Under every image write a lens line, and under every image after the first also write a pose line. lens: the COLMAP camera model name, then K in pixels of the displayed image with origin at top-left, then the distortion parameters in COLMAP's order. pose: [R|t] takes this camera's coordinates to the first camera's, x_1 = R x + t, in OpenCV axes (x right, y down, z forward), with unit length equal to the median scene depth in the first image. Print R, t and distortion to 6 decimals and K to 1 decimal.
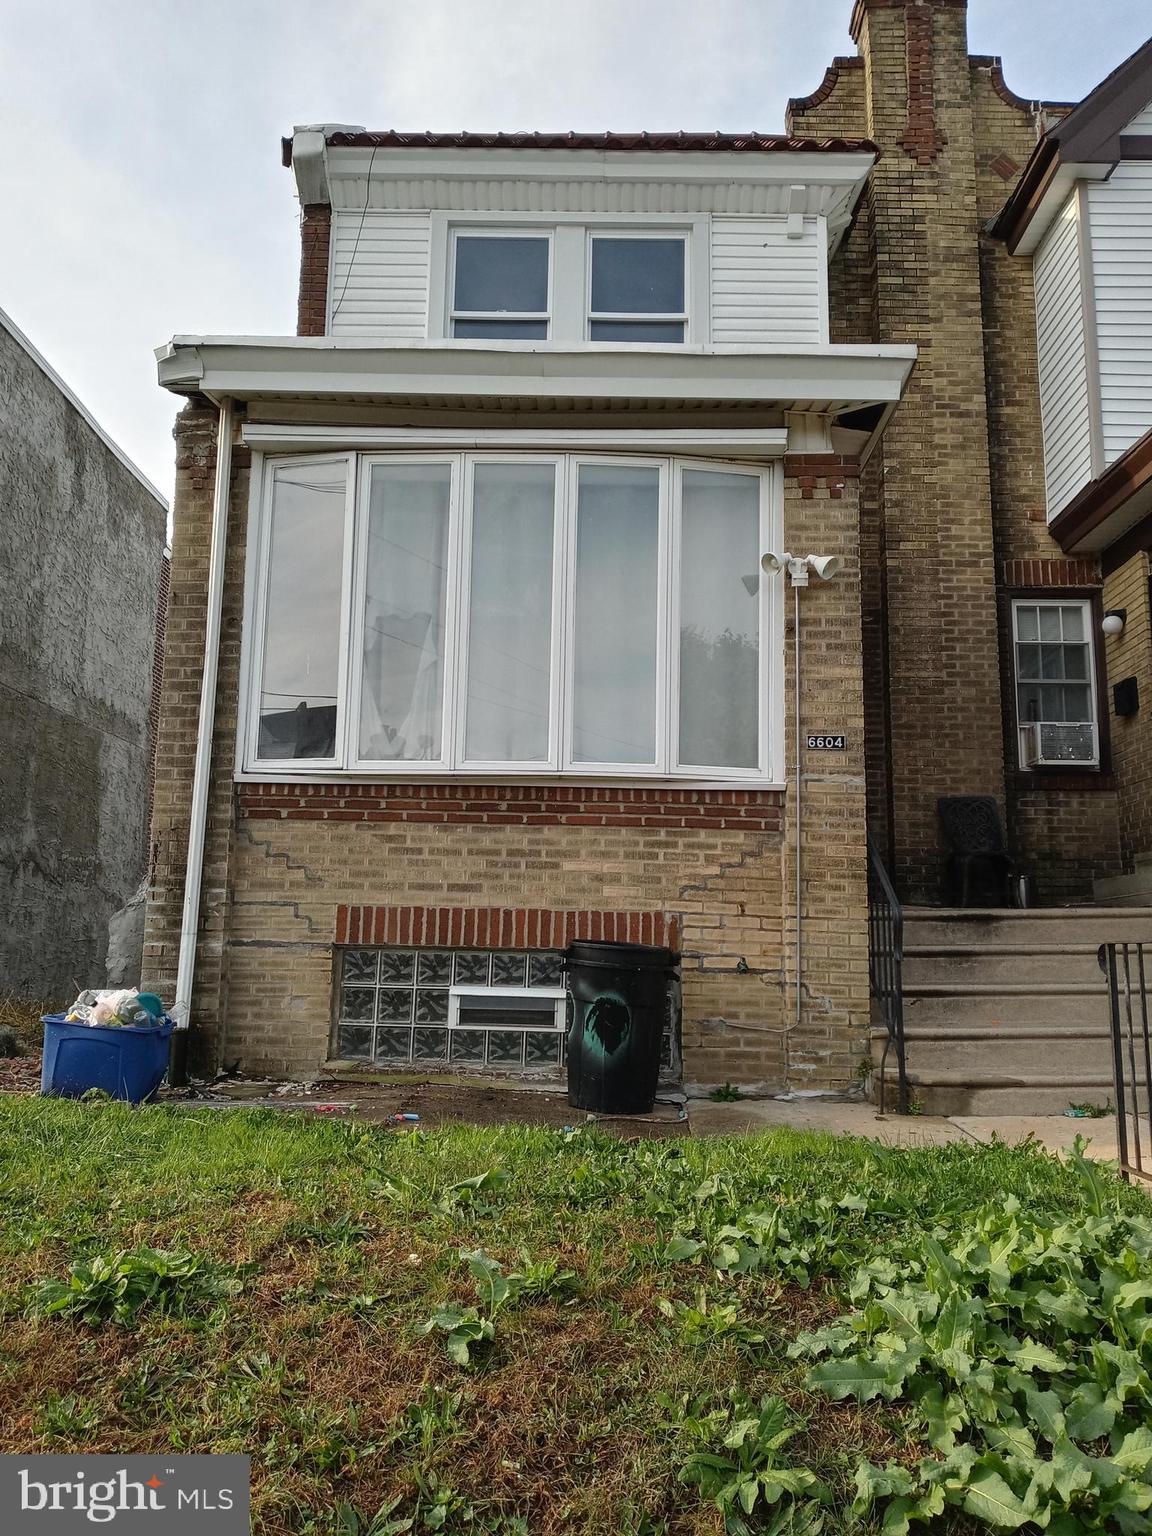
lens RADIAL K [[1208.3, 0, 576.0], [0, 1208.3, 768.0], [0, 0, 1]] dist [-0.006425, 0.000522]
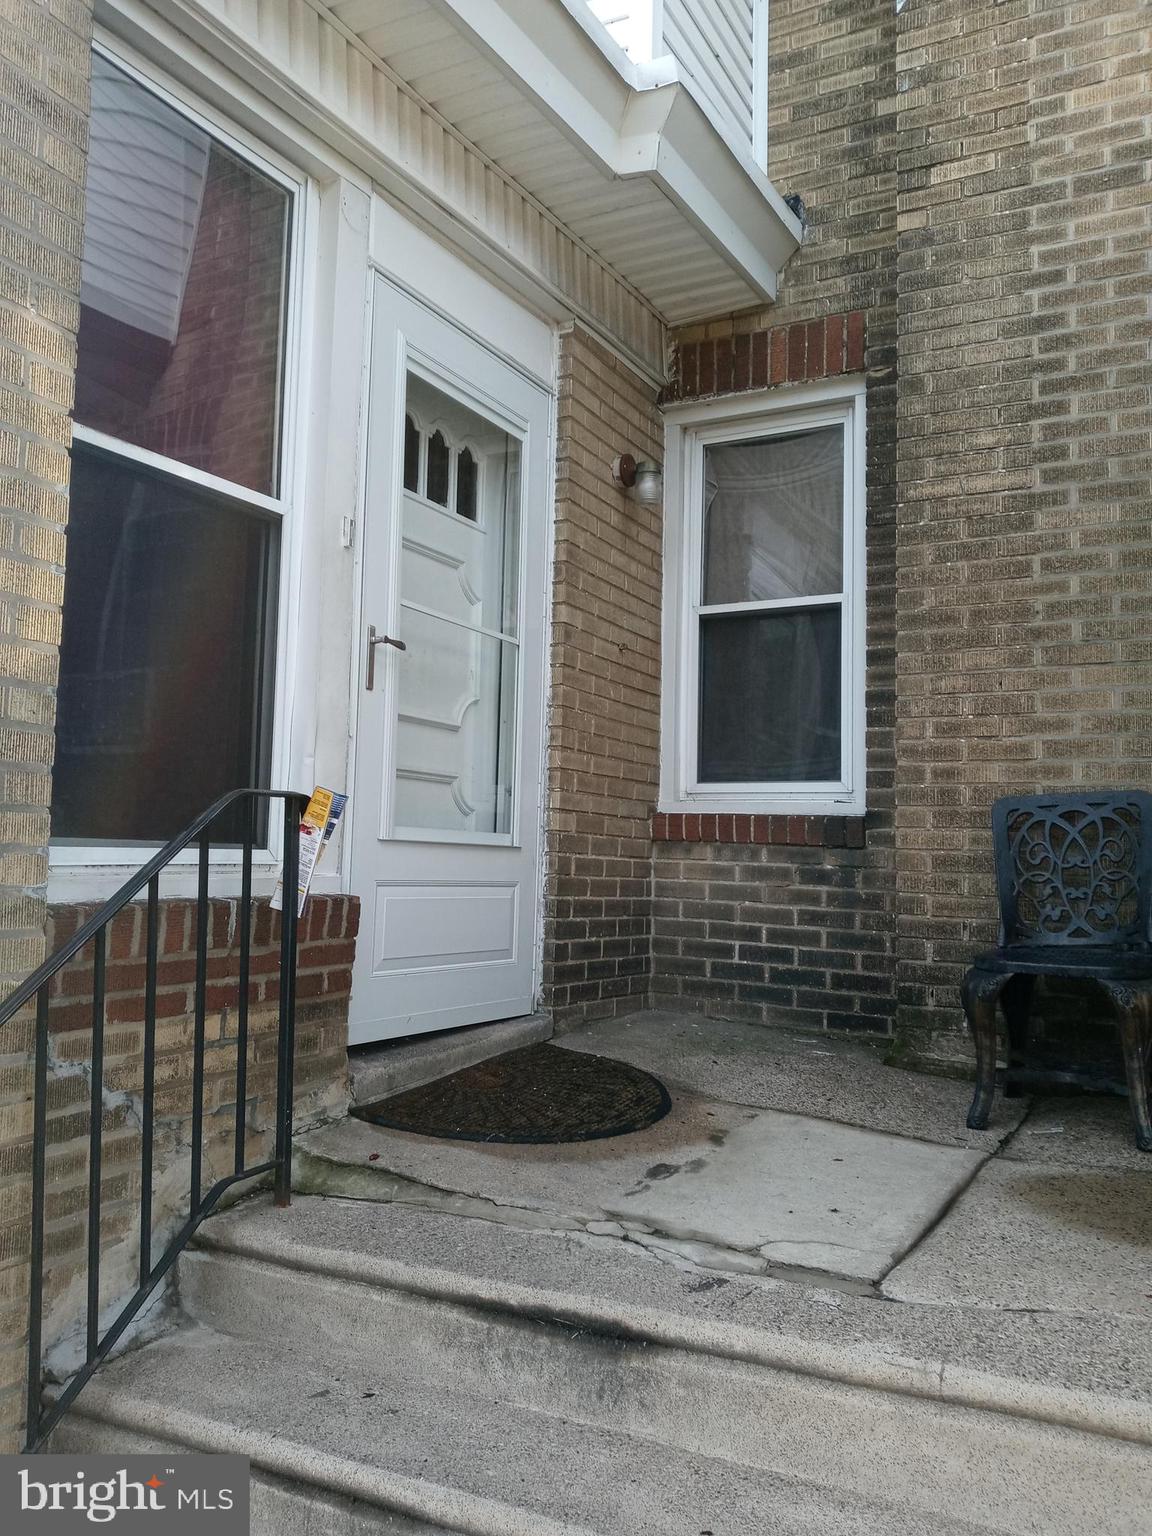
lens RADIAL K [[1208.3, 0, 576.0], [0, 1208.3, 768.0], [0, 0, 1]] dist [-0.006425, 0.000522]
pose [[0.892765, -0.026388, -0.449749, 0.345170], [0.053621, 0.997411, 0.047918, -0.010238], [0.447320, -0.066895, 0.891869, 0.577006]]
